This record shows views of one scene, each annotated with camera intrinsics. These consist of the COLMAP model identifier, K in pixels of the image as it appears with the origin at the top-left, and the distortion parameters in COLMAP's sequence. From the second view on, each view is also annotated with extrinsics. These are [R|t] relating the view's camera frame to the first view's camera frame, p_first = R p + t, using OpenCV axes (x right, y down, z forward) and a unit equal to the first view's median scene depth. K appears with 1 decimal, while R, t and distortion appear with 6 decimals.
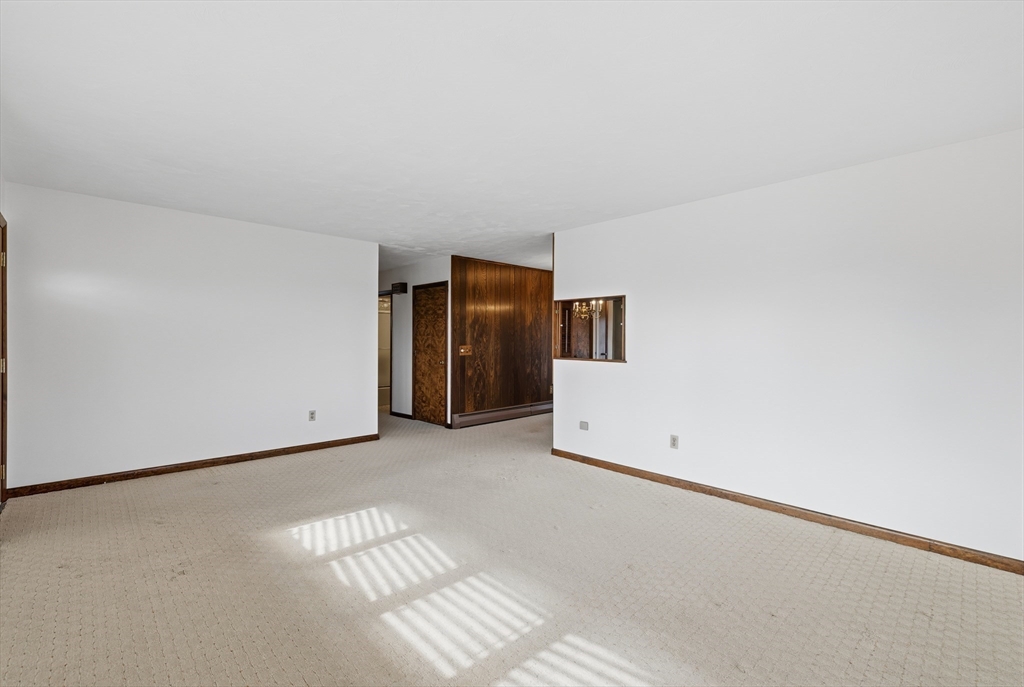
lens RADIAL K [[441.4, 0, 503.8], [0, 441.4, 341.2], [0, 0, 1]] dist [0.000173, -0.000056]
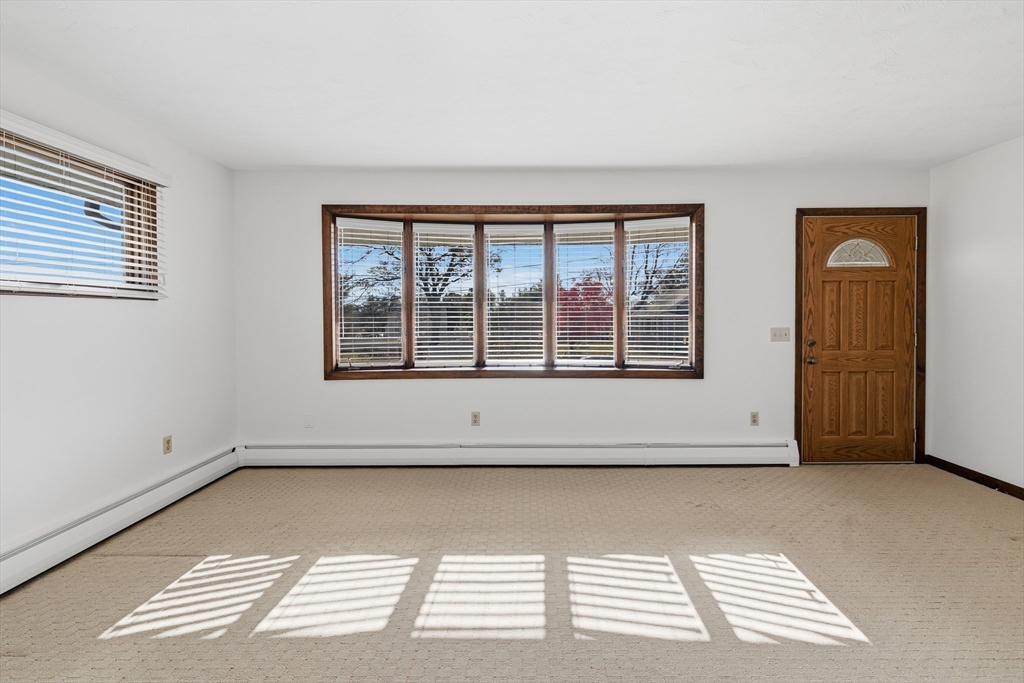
lens RADIAL K [[449.3, 0, 524.0], [0, 449.3, 324.9], [0, 0, 1]] dist [0.000375, 0.000233]
pose [[-0.687660, 0.009023, -0.725977, 0.402477], [-0.006992, 0.999794, 0.019049, 0.003334], [0.726000, 0.018176, -0.687455, 1.192048]]
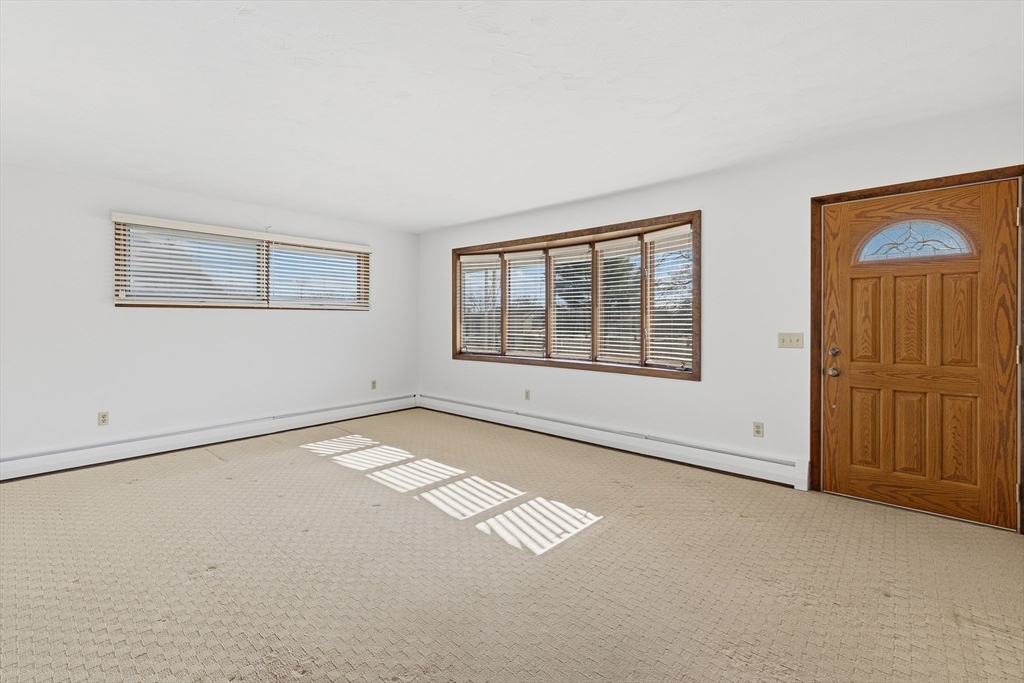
lens RADIAL K [[444.5, 0, 508.4], [0, 444.5, 321.0], [0, 0, 1]] dist [0.000880, 0.000473]
pose [[-0.996426, -0.007201, -0.084160, -0.202364], [-0.008018, 0.999924, 0.009377, -0.004615], [0.084086, 0.010019, -0.996408, 1.909017]]
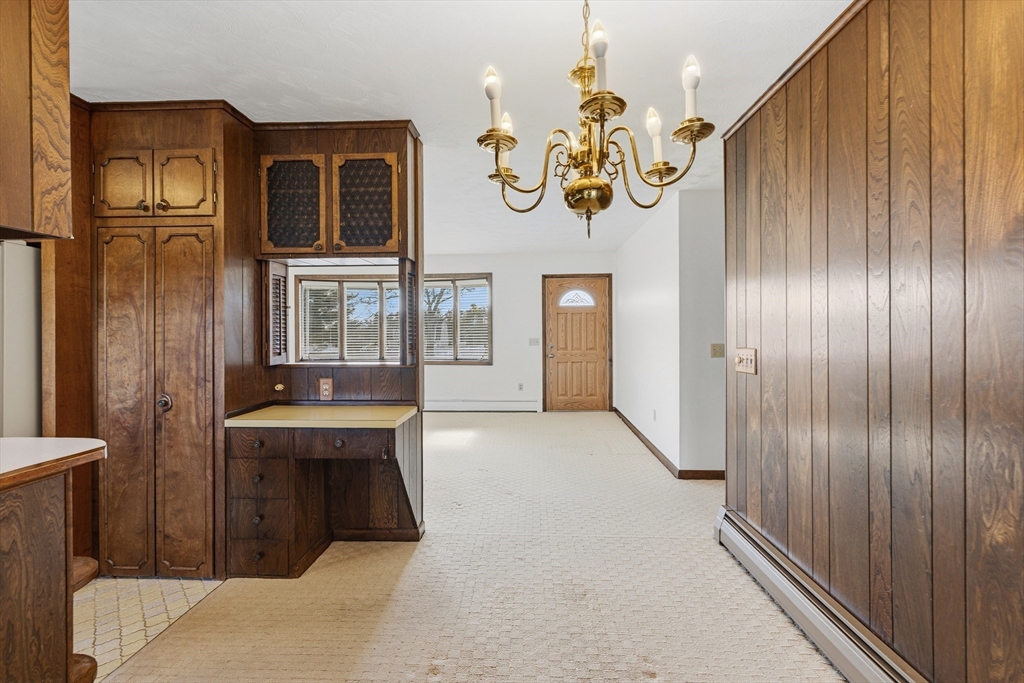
lens RADIAL K [[446.6, 0, 508.0], [0, 446.6, 331.4], [0, 0, 1]] dist [0.000748, 0.000242]
pose [[-0.719934, -0.005564, -0.694020, 0.714396], [-0.006163, 0.999980, -0.001623, -0.000942], [0.694015, 0.003109, -0.719954, 2.437579]]
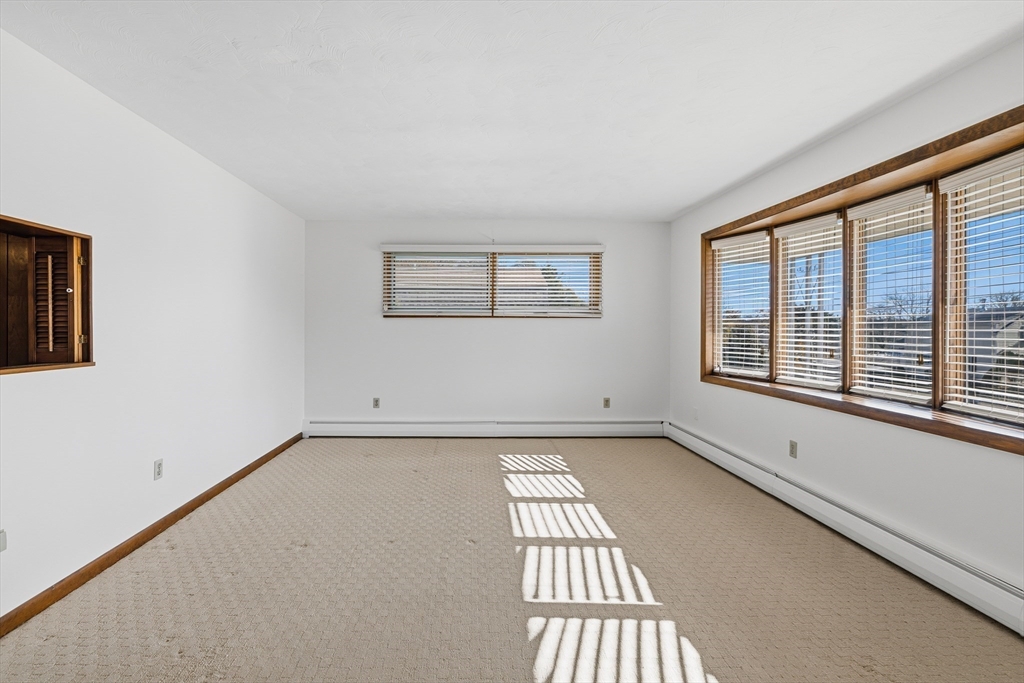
lens RADIAL K [[456.7, 0, 476.8], [0, 456.7, 329.8], [0, 0, 1]] dist [-0.000506, 0.000021]
pose [[-0.733113, -0.012580, 0.679991, -0.603490], [-0.003282, 0.999883, 0.014959, -0.005513], [-0.680099, 0.008735, -0.733068, 1.537087]]
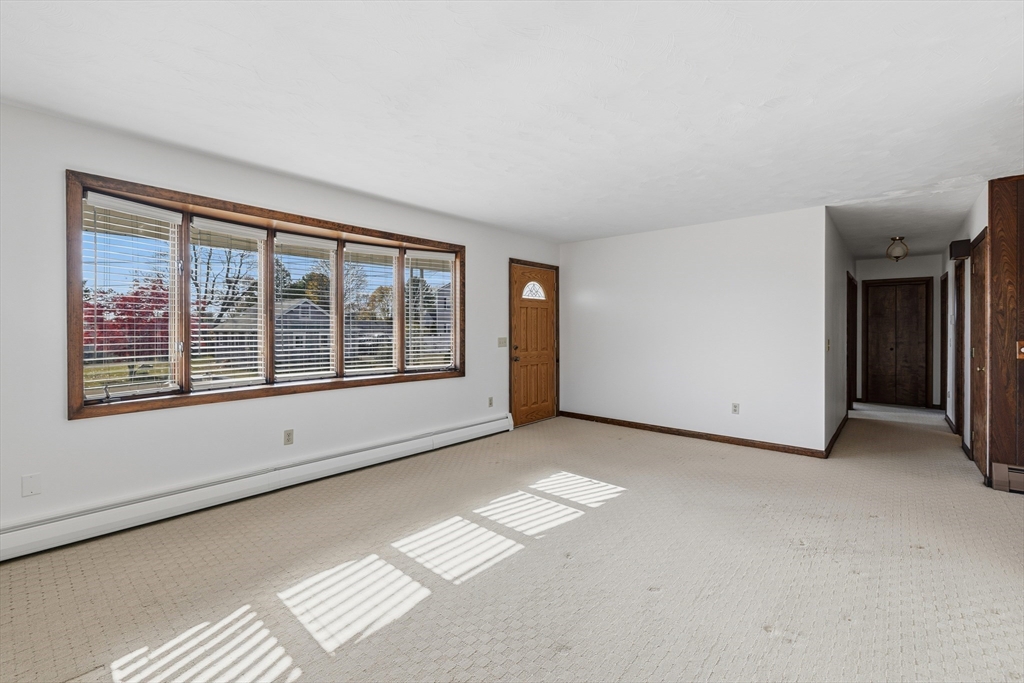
lens RADIAL K [[446.6, 0, 508.0], [0, 446.6, 331.4], [0, 0, 1]] dist [0.000748, 0.000242]
pose [[0.093793, -0.001635, -0.995590, 0.822551], [-0.005869, 0.999980, -0.002196, 0.008903], [0.995574, 0.006049, 0.093782, 0.697548]]
